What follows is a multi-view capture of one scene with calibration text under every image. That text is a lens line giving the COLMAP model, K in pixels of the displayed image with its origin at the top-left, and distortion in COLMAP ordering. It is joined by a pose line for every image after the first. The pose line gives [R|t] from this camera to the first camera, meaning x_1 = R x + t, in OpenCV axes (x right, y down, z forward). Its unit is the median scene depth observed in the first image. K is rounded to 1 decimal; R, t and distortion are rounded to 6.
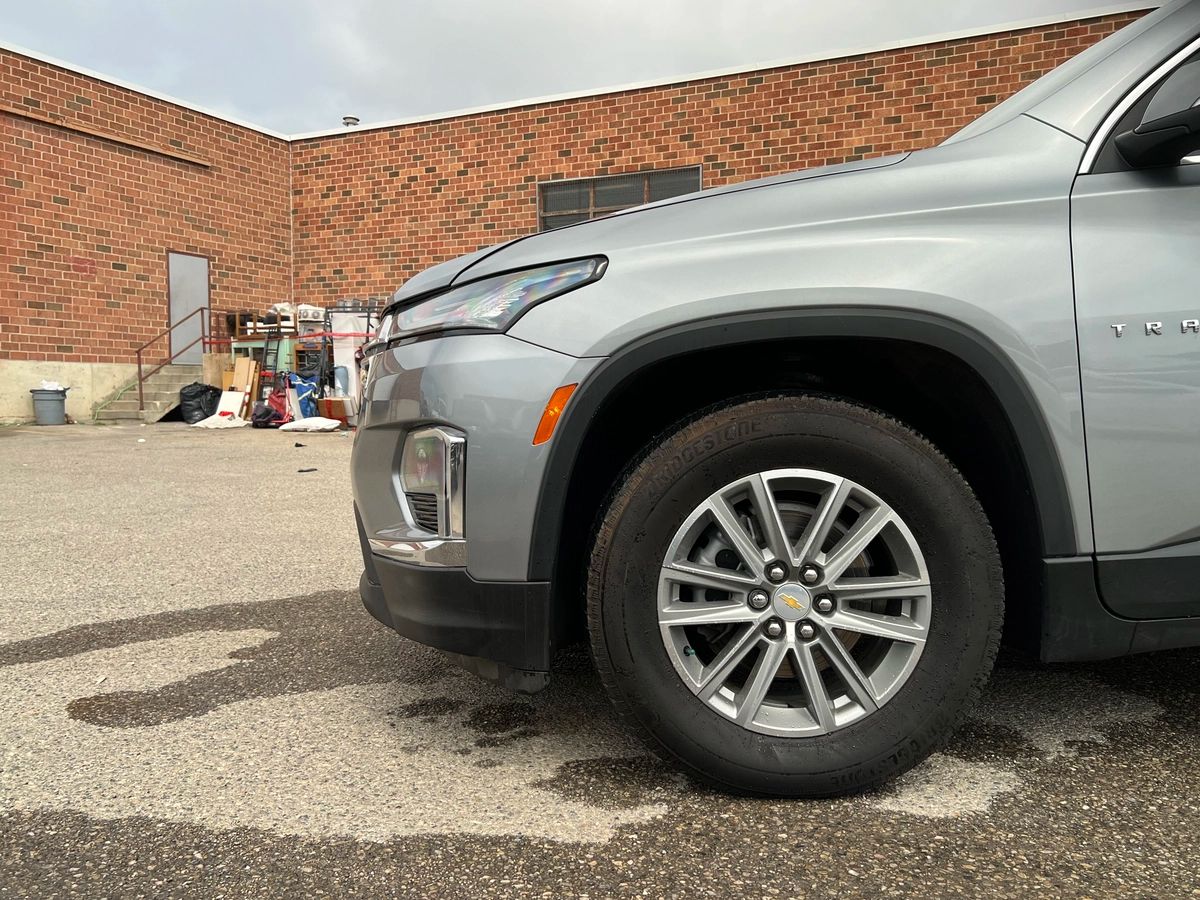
lens RADIAL K [[973.1, 0, 600.0], [0, 973.1, 450.0], [0, 0, 1]] dist [0.063509, -0.070555]
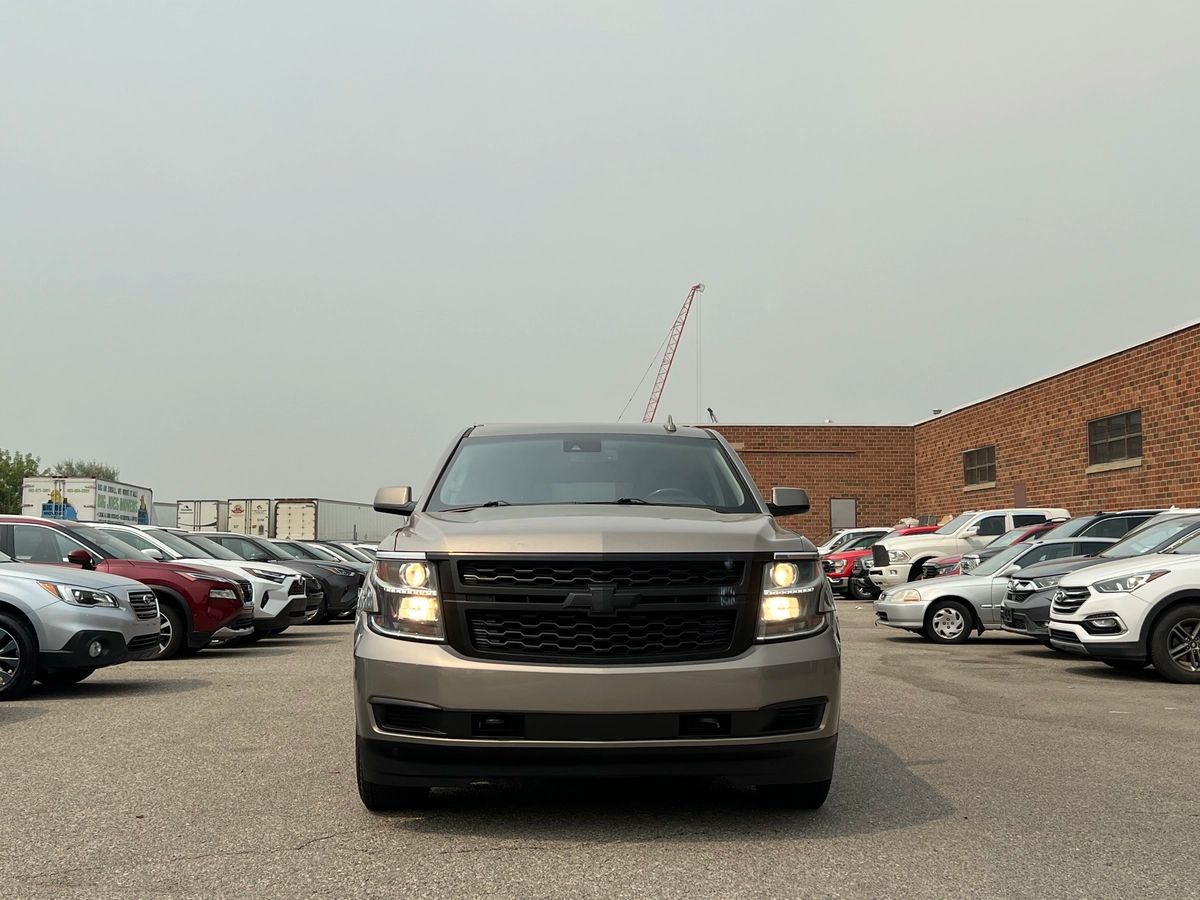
lens RADIAL K [[1342.3, 0, 600.0], [0, 1342.3, 450.0], [0, 0, 1]] dist [0.022739, -0.037696]
pose [[0.474534, -0.068504, -0.877567, 1.899458], [-0.049695, 0.993292, -0.104409, 0.009721], [0.878833, 0.093156, 0.467947, -0.767223]]
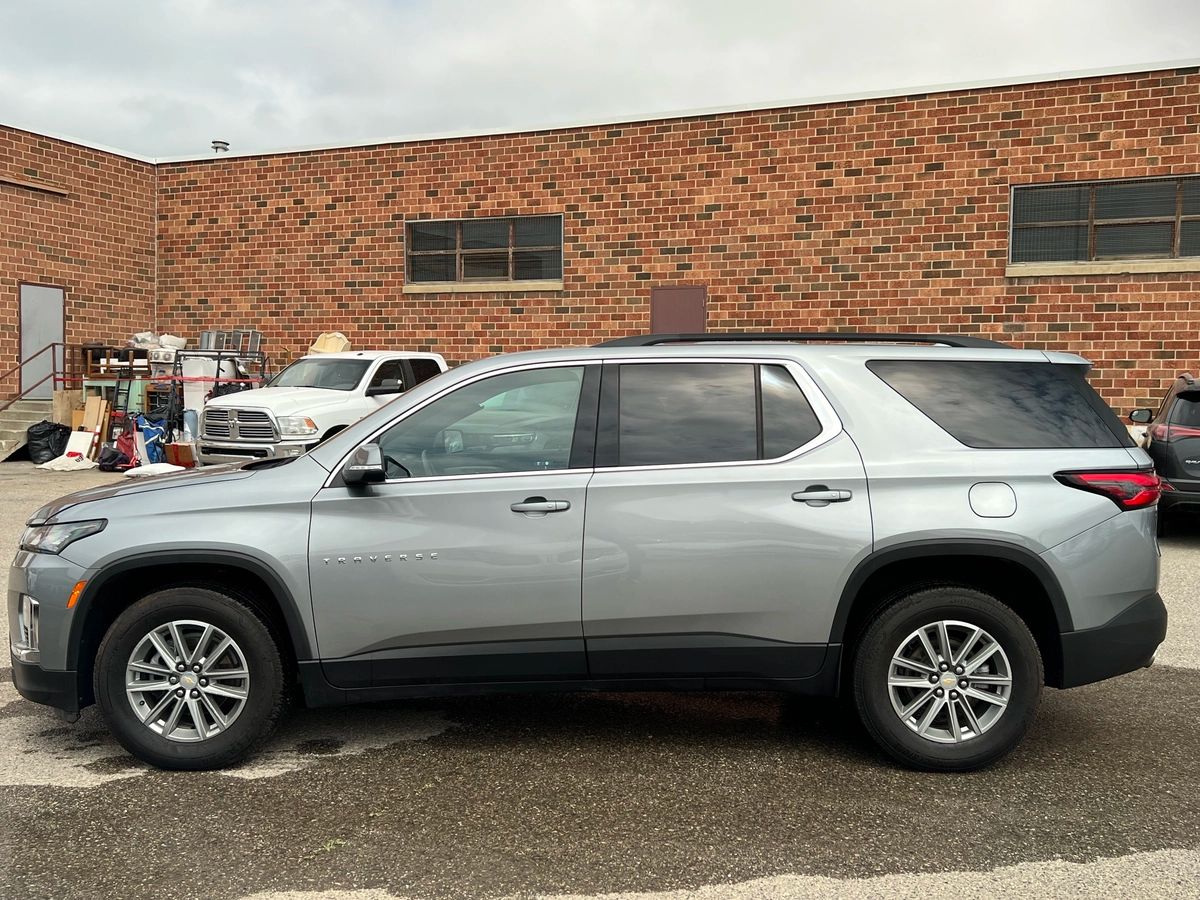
lens RADIAL K [[1129.8, 0, 600.0], [0, 1129.8, 450.0], [0, 0, 1]] dist [0.089484, -0.153065]
pose [[0.999258, 0.014242, 0.035775, 0.102031], [-0.013811, 0.999829, -0.012270, -0.034202], [-0.035944, 0.011767, 0.999285, -0.159382]]
